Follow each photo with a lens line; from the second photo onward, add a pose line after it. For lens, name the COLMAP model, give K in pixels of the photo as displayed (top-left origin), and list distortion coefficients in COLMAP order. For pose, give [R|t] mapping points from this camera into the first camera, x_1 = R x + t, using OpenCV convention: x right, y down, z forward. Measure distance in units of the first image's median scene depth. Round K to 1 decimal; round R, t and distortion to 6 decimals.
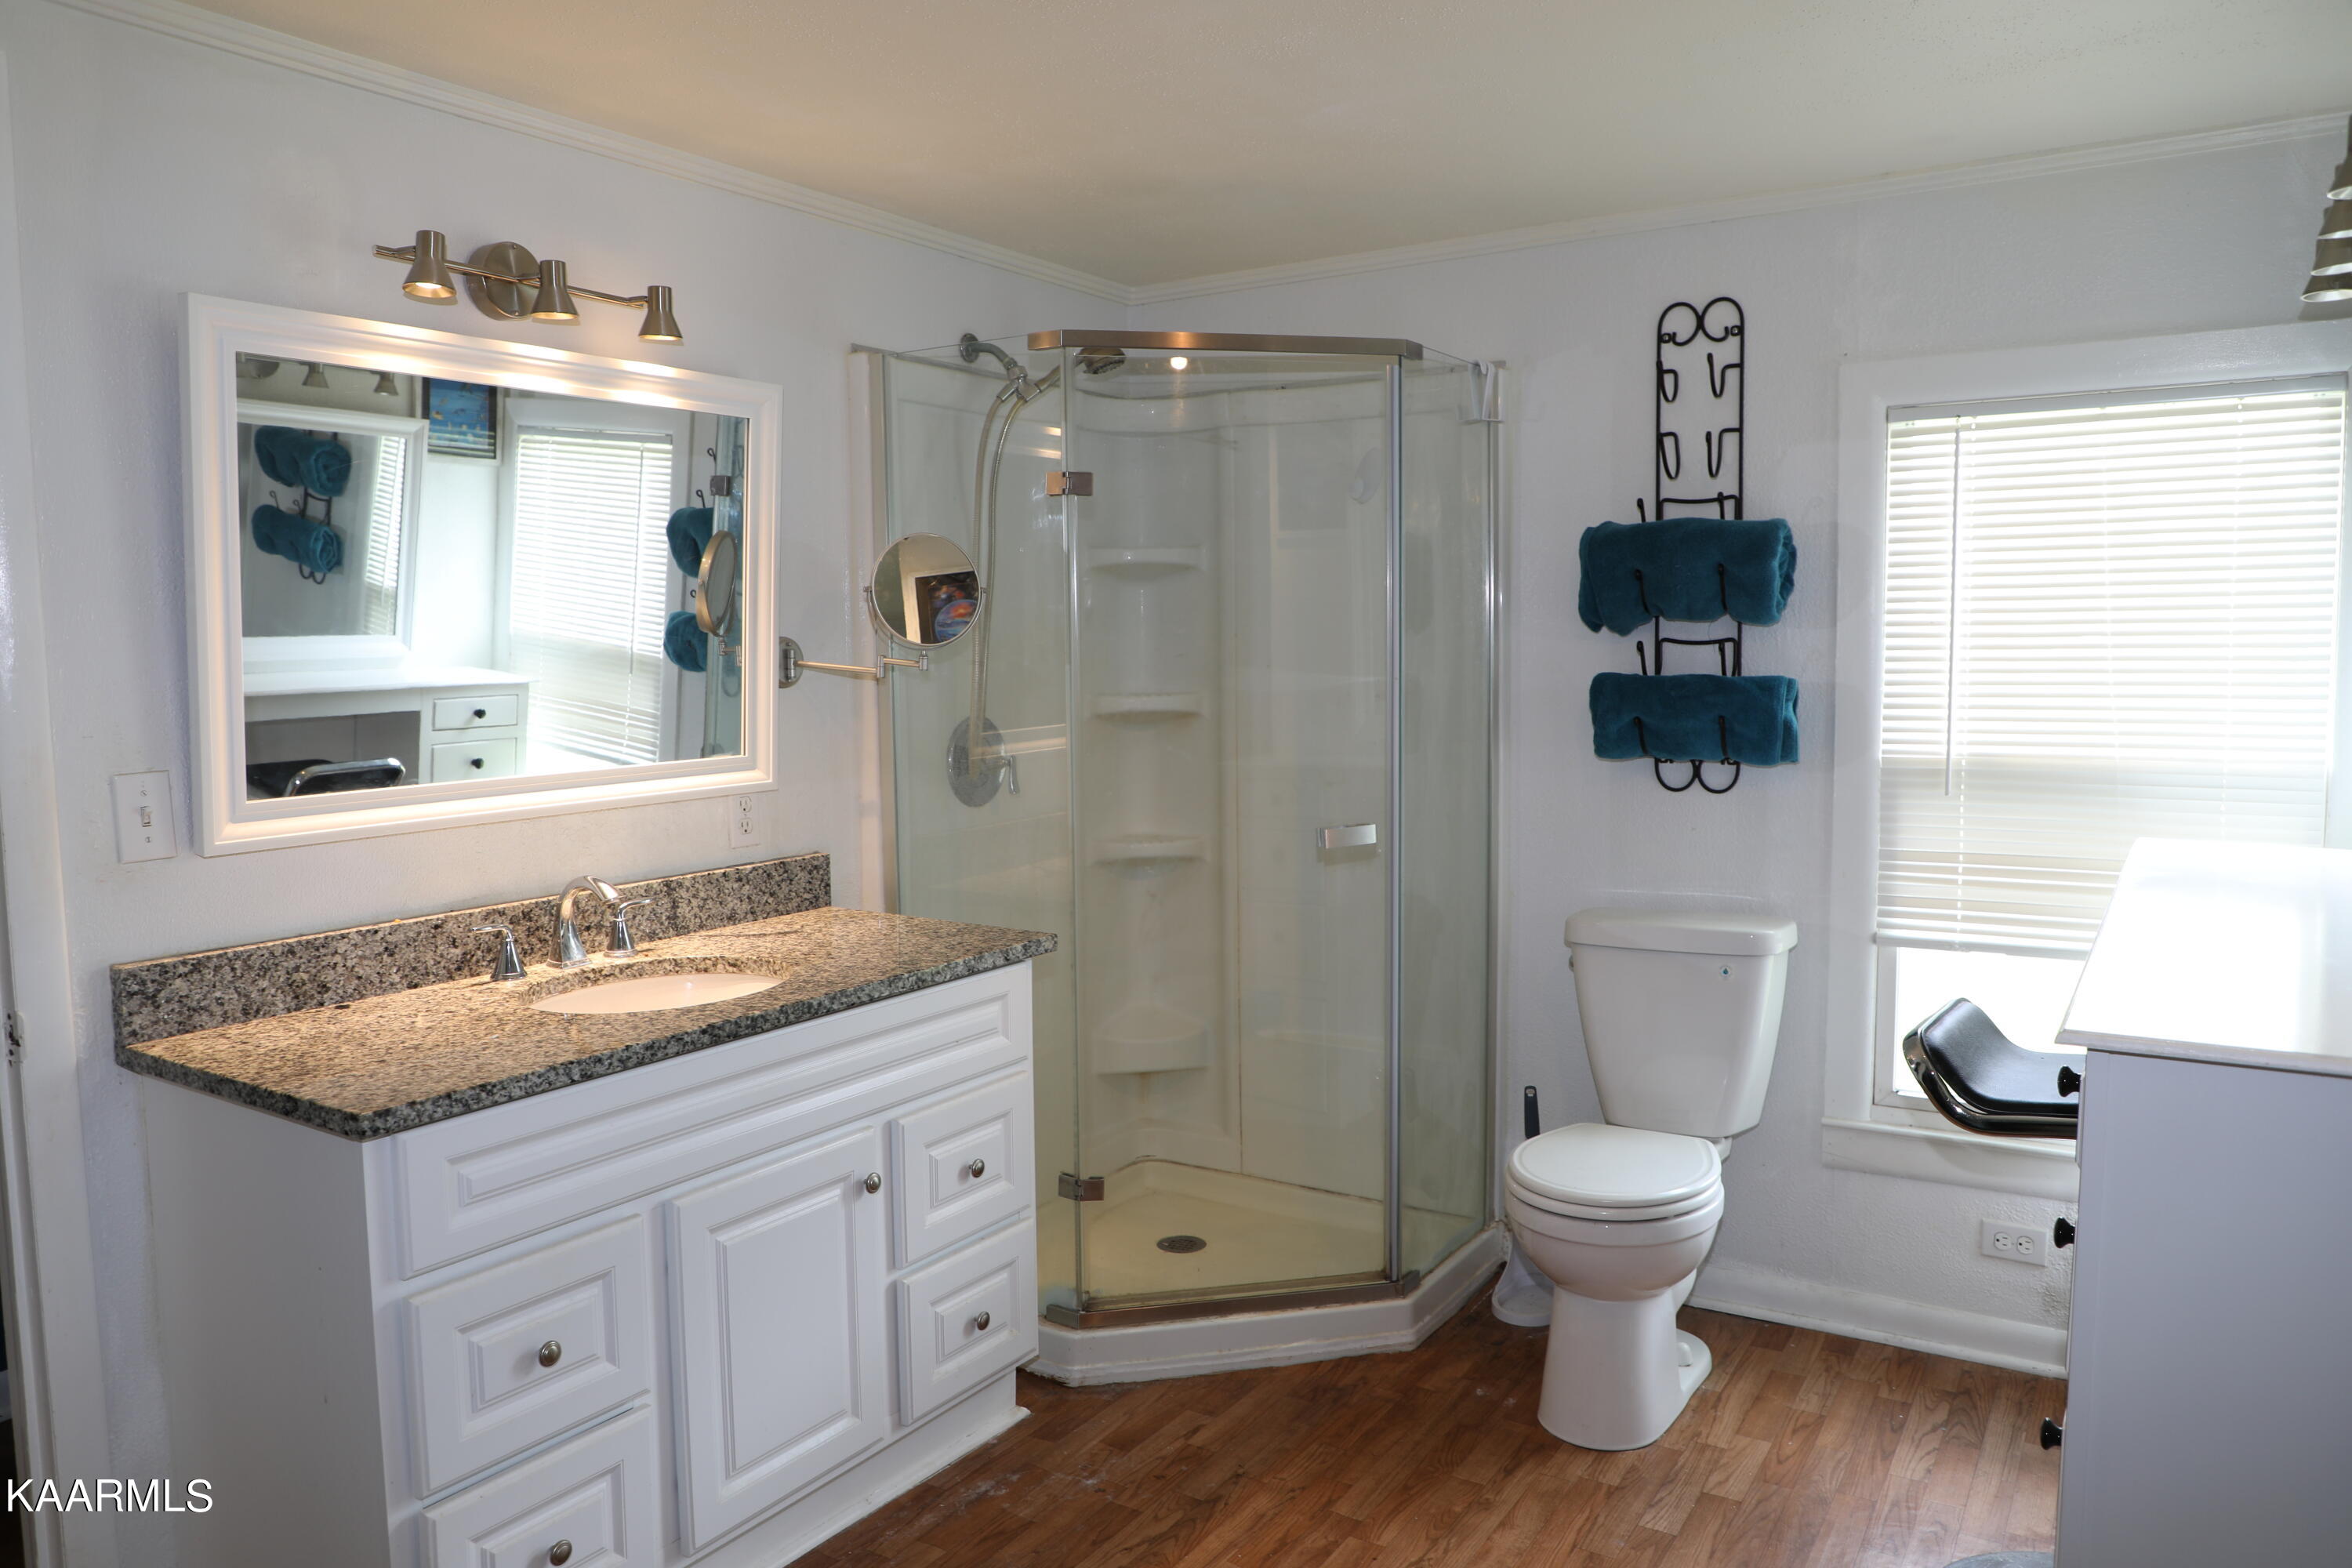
lens RADIAL K [[1619.5, 0, 1176.9], [0, 1619.5, 790.5], [0, 0, 1]] dist [-0.074351, 0.064531]
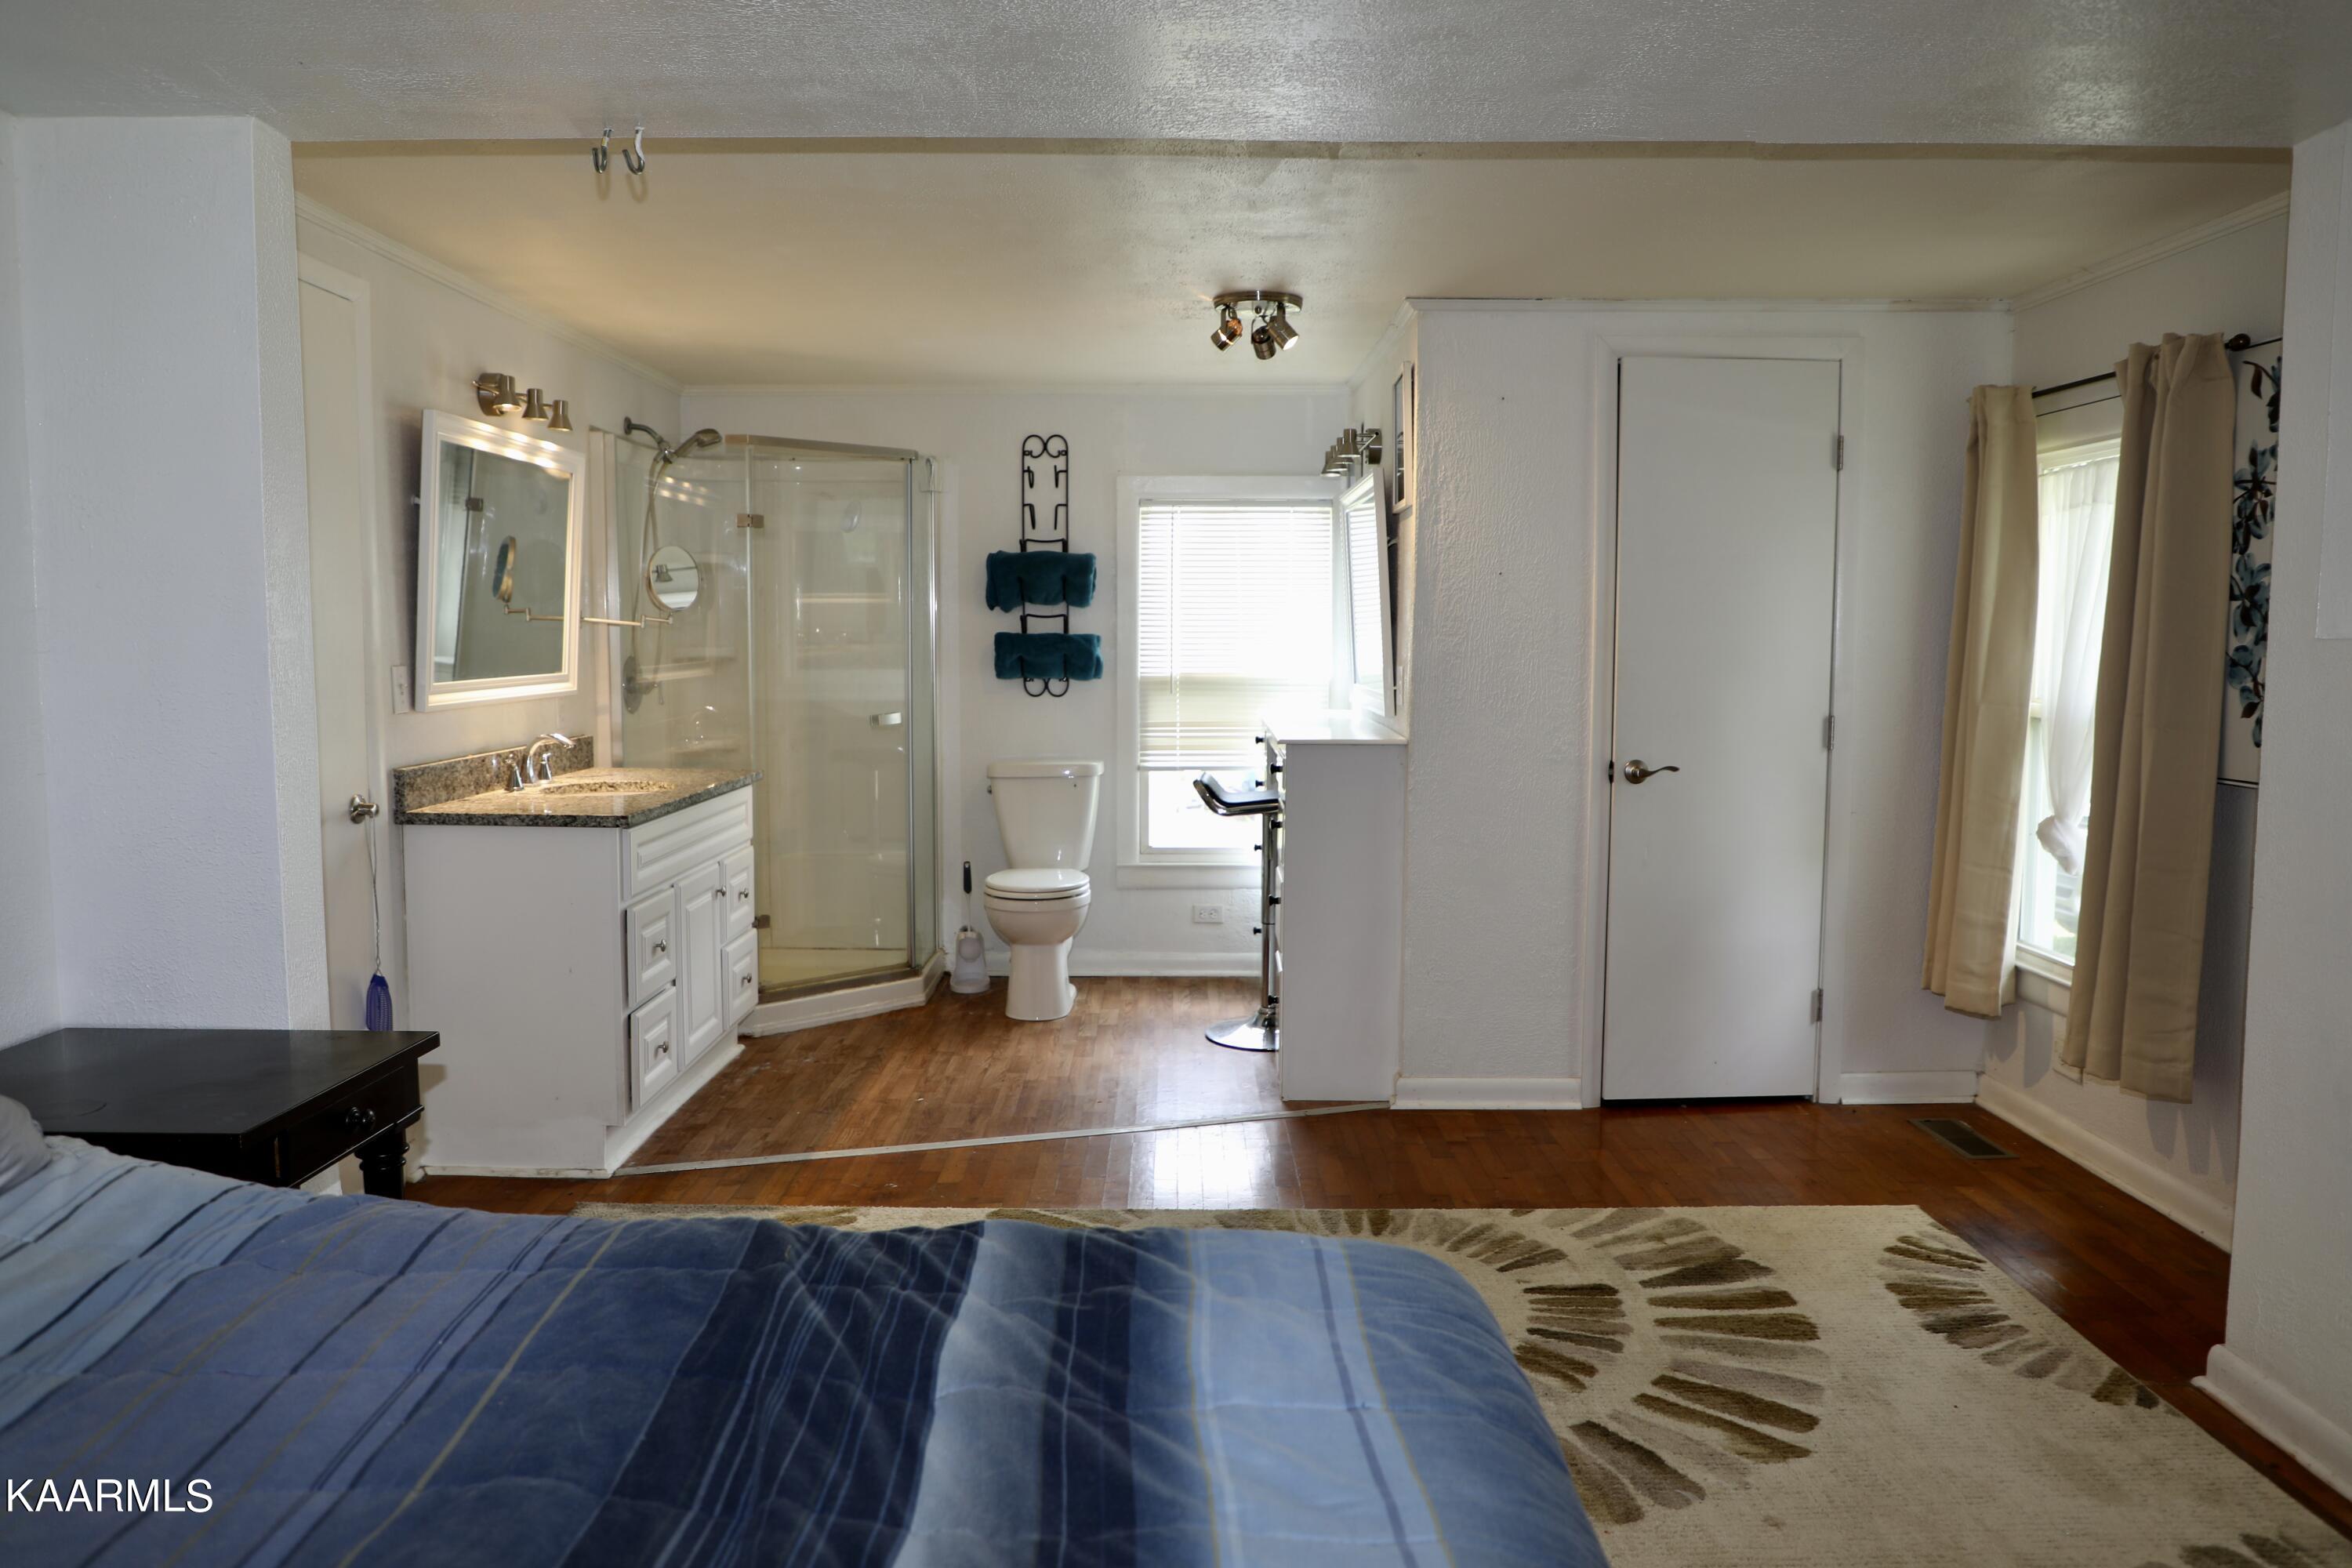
lens RADIAL K [[1618.2, 0, 1179.5], [0, 1618.2, 779.5], [0, 0, 1]] dist [-0.066144, 0.037334]
pose [[0.842126, -0.035188, 0.538131, -0.581094], [0.035953, 0.999312, 0.009080, 0.088706], [-0.538081, 0.011701, 0.842812, -0.688845]]
